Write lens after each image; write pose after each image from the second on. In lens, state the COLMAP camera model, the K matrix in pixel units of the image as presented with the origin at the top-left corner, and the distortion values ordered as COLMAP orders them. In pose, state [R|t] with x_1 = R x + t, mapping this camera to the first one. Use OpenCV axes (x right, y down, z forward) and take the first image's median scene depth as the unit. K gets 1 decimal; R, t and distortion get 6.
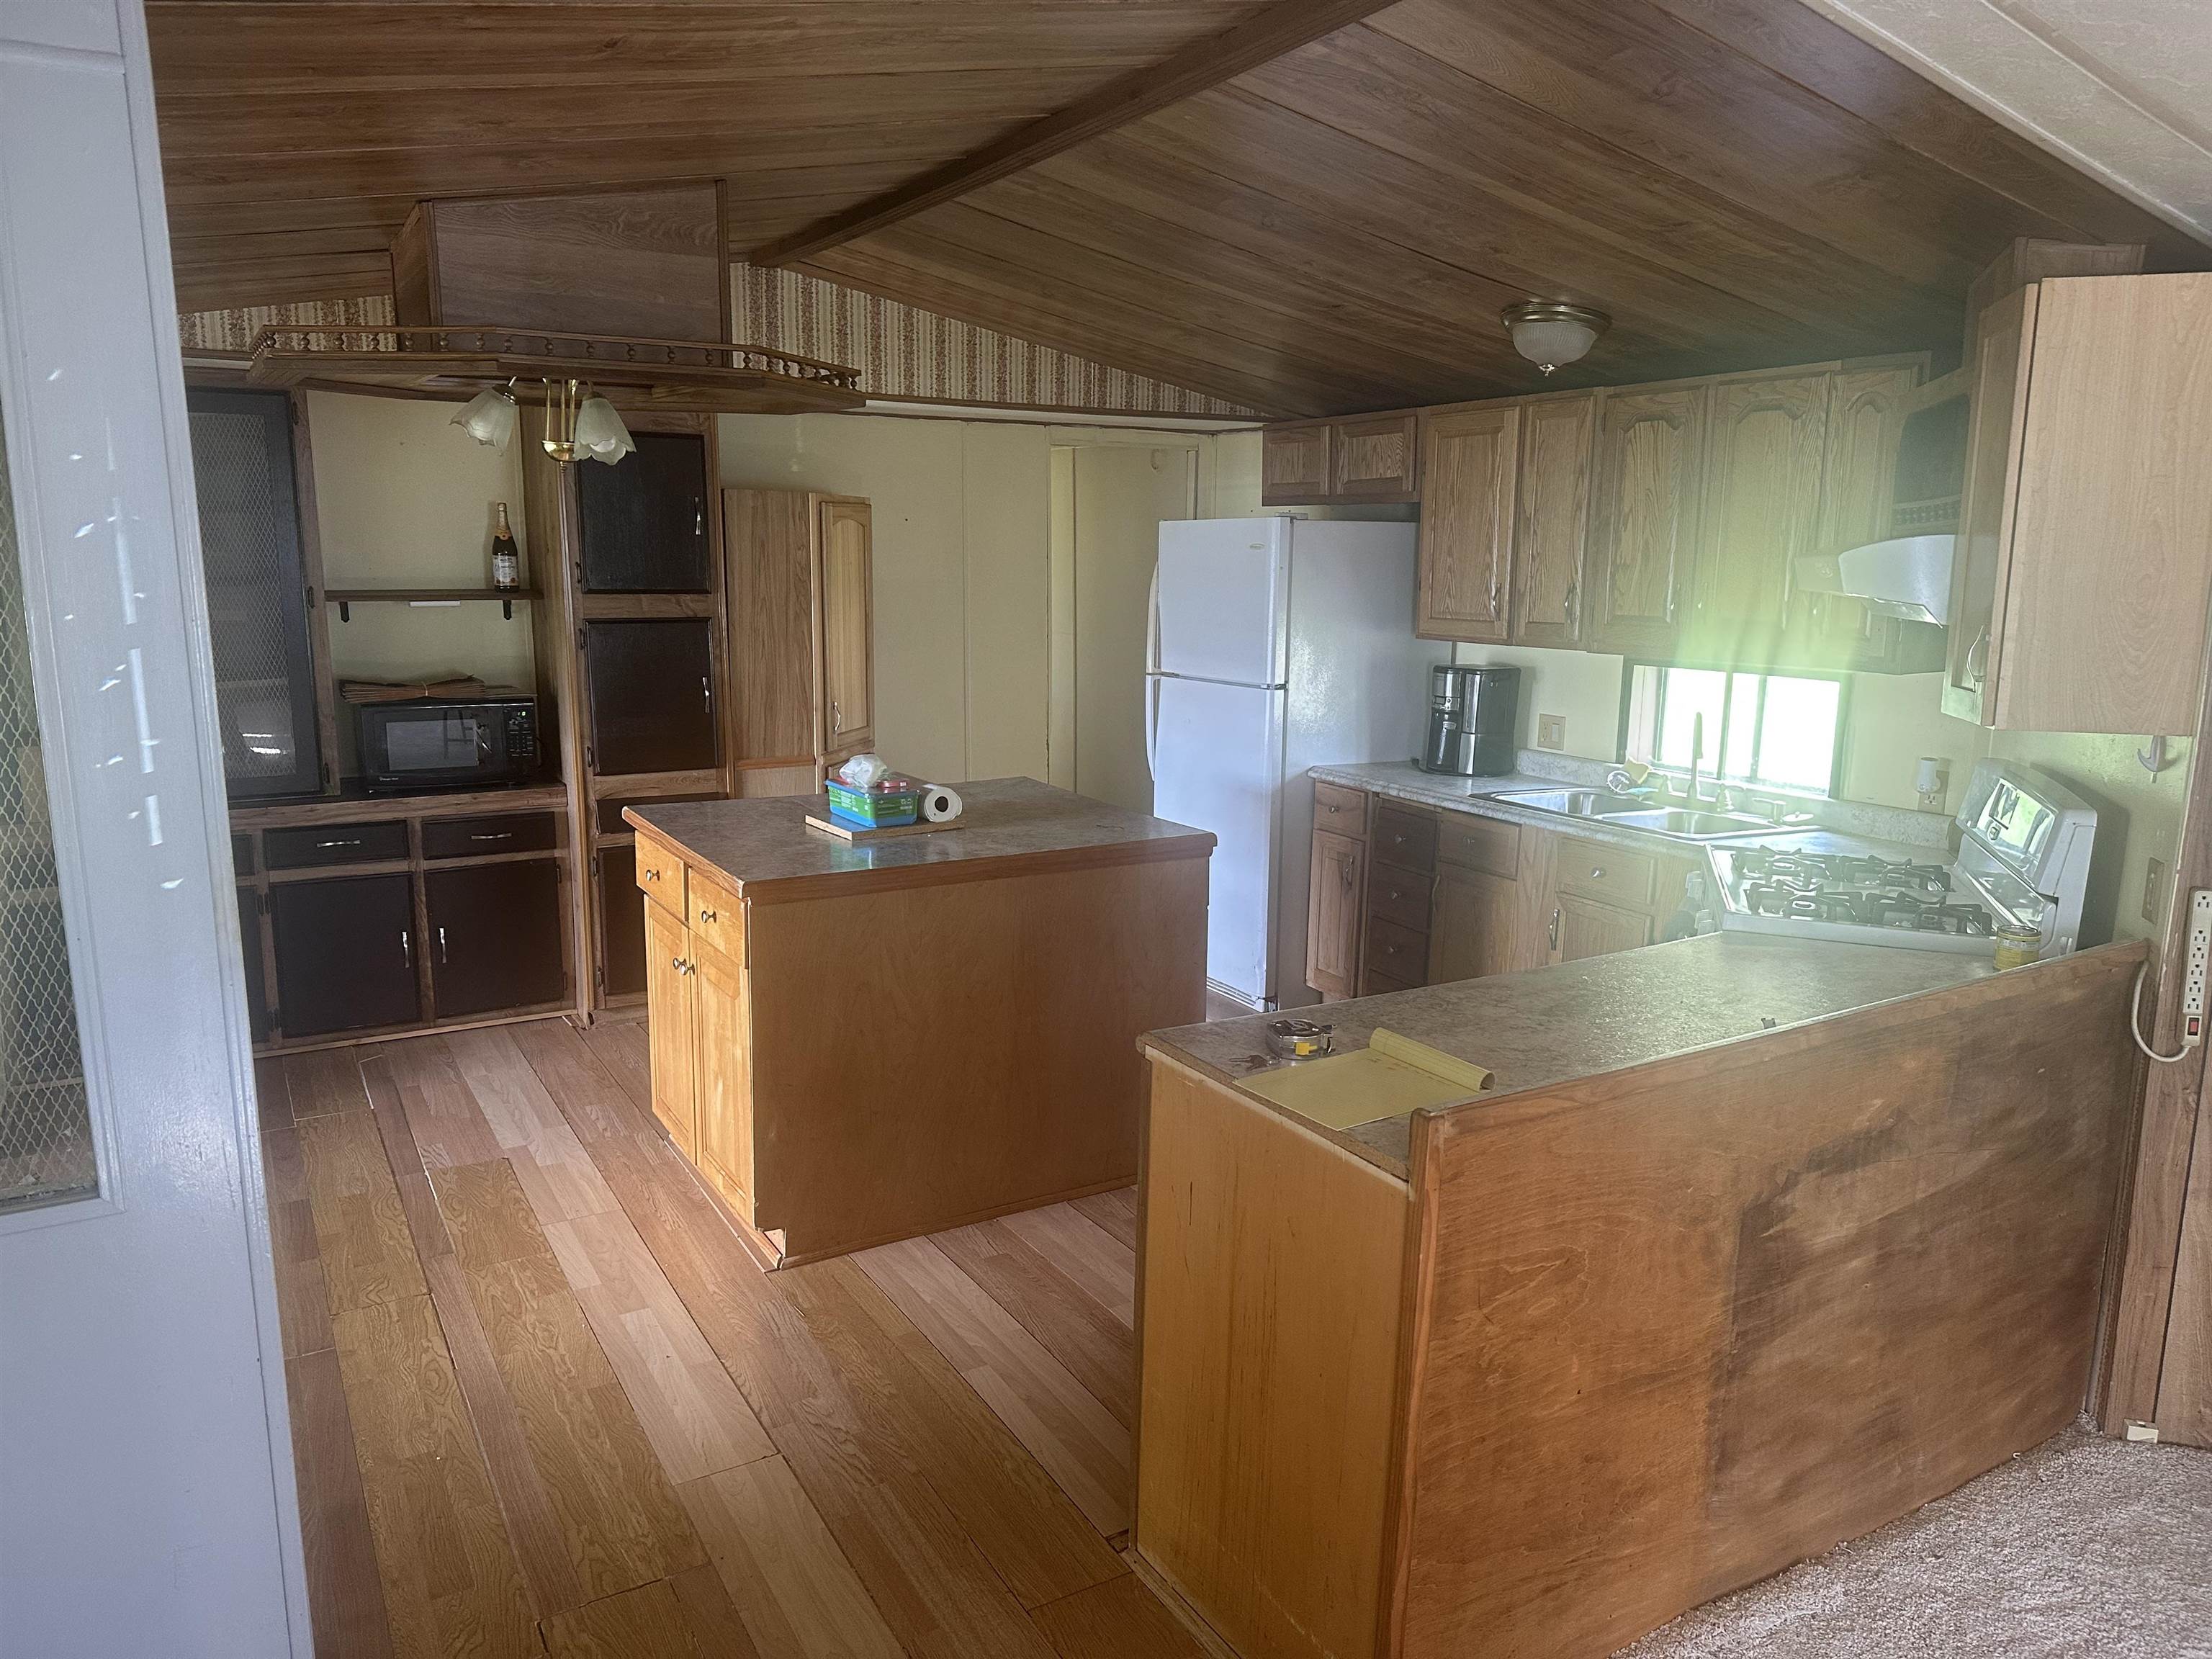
lens RADIAL K [[1545.2, 0, 1106.6], [0, 1545.2, 836.1], [0, 0, 1]] dist [0.030541, -0.013336]
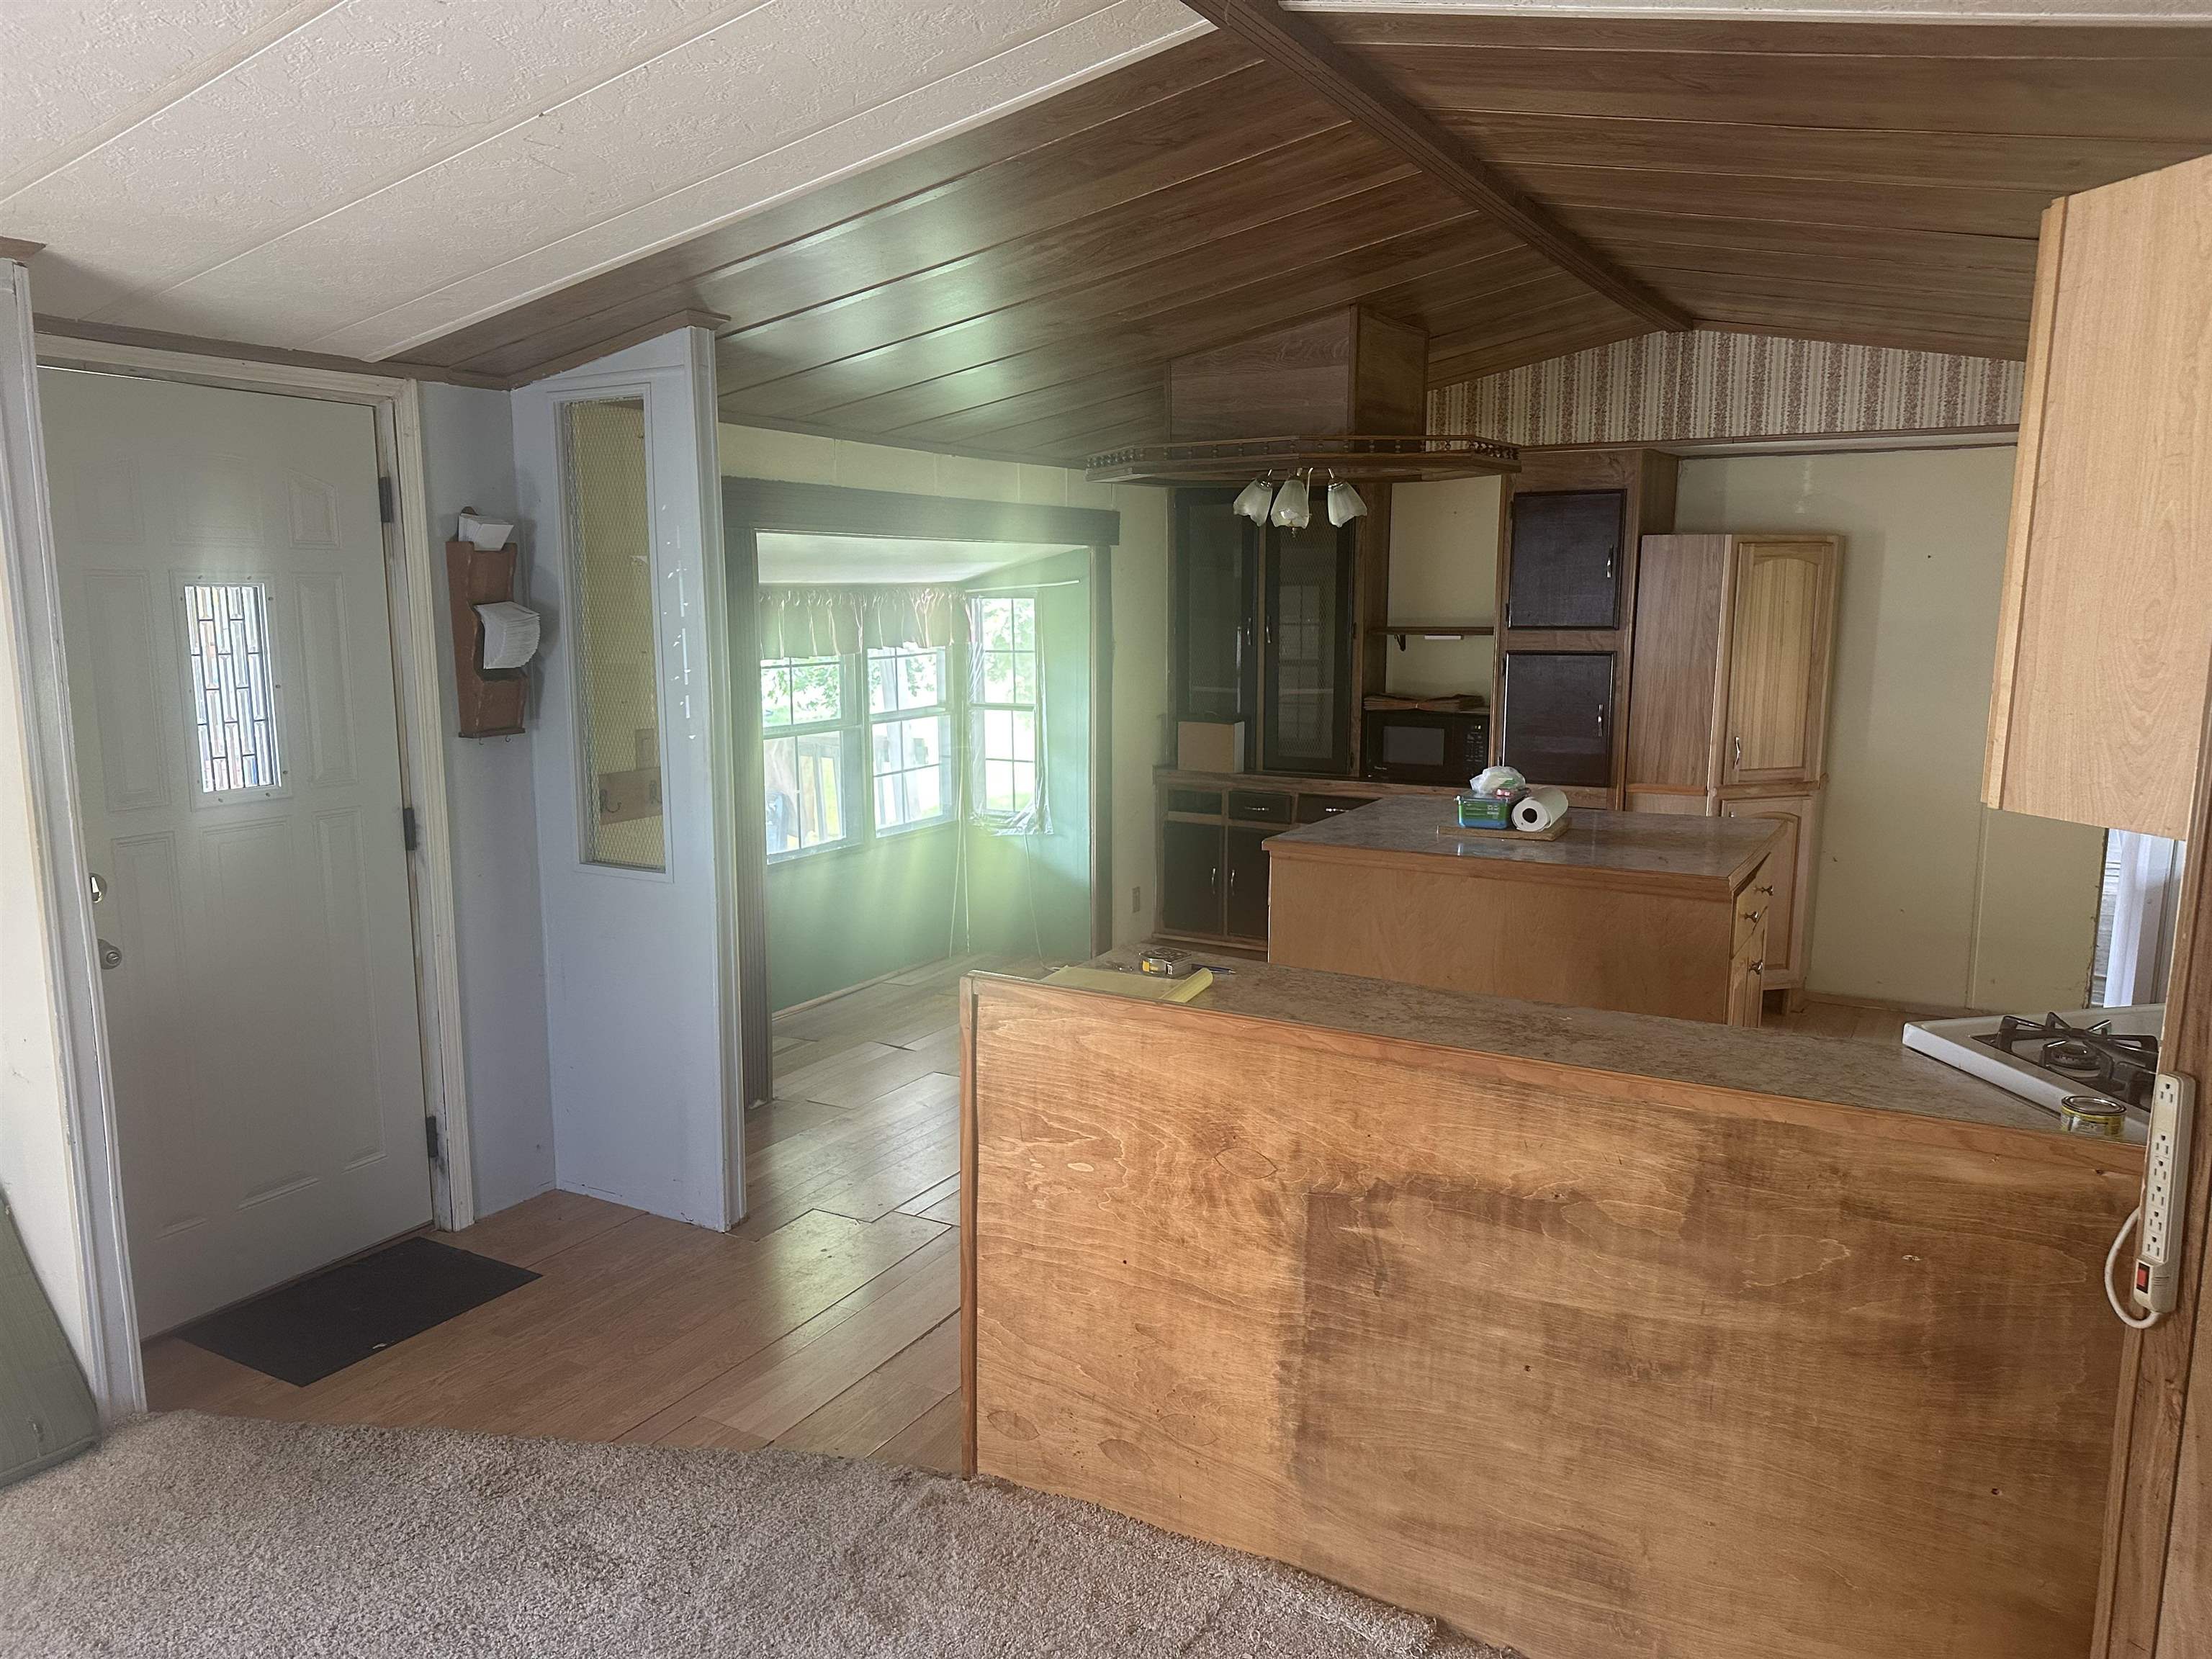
lens RADIAL K [[1545.2, 0, 1100.6], [0, 1545.2, 831.2], [0, 0, 1]] dist [0.030541, -0.013336]
pose [[0.488258, 0.126157, -0.863533, 1.003279], [-0.159113, 0.985780, 0.054051, -0.029307], [0.858072, 0.111008, 0.501388, 0.260846]]
